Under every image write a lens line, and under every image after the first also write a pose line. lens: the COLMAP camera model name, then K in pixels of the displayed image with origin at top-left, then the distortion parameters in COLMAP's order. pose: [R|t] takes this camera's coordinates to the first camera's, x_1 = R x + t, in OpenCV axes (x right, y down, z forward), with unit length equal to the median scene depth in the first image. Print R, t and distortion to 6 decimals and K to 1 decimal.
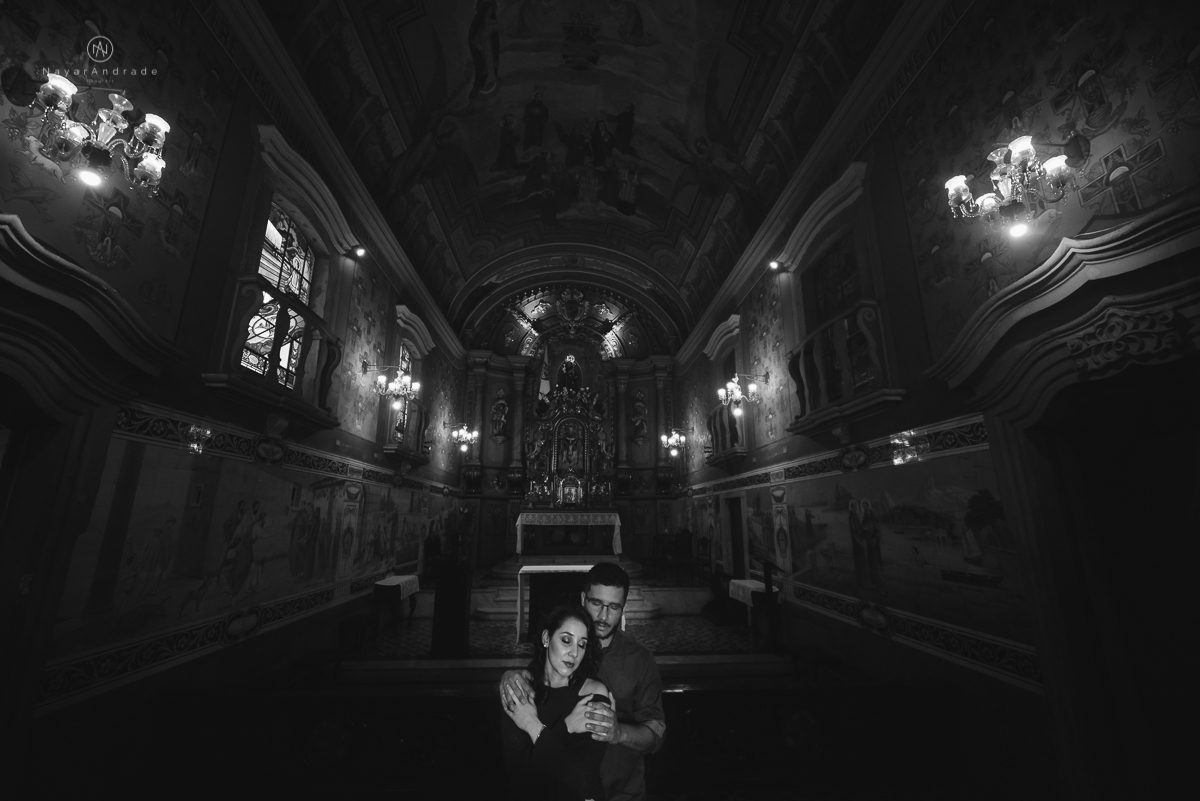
lens RADIAL K [[464.2, 0, 600.0], [0, 464.2, 400.5], [0, 0, 1]] dist [-0.000665, -0.000027]
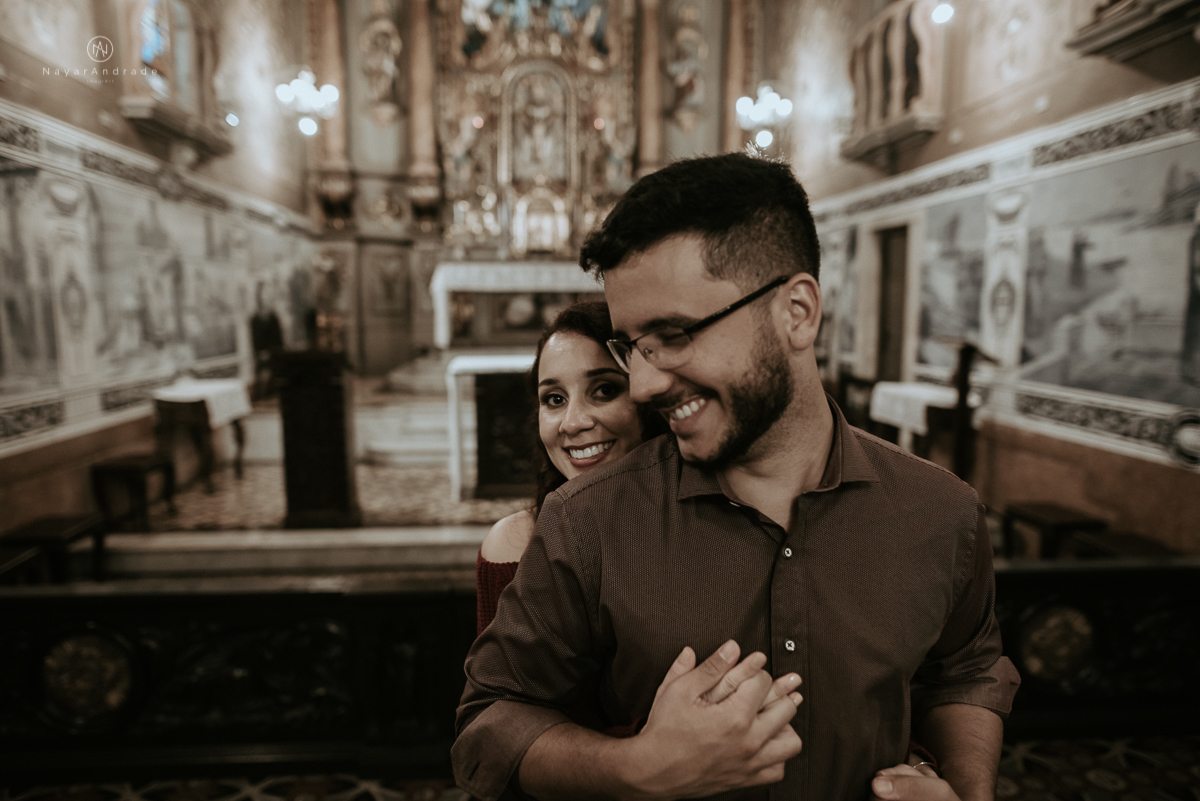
lens RADIAL K [[874.6, 0, 600.0], [0, 874.6, 400.5], [0, 0, 1]] dist [-0.012487, 0.003008]
pose [[0.999697, -0.005447, 0.023995, -0.025104], [-0.003201, 0.938113, 0.346315, 0.052126], [-0.024396, -0.346287, 0.937811, 0.082826]]
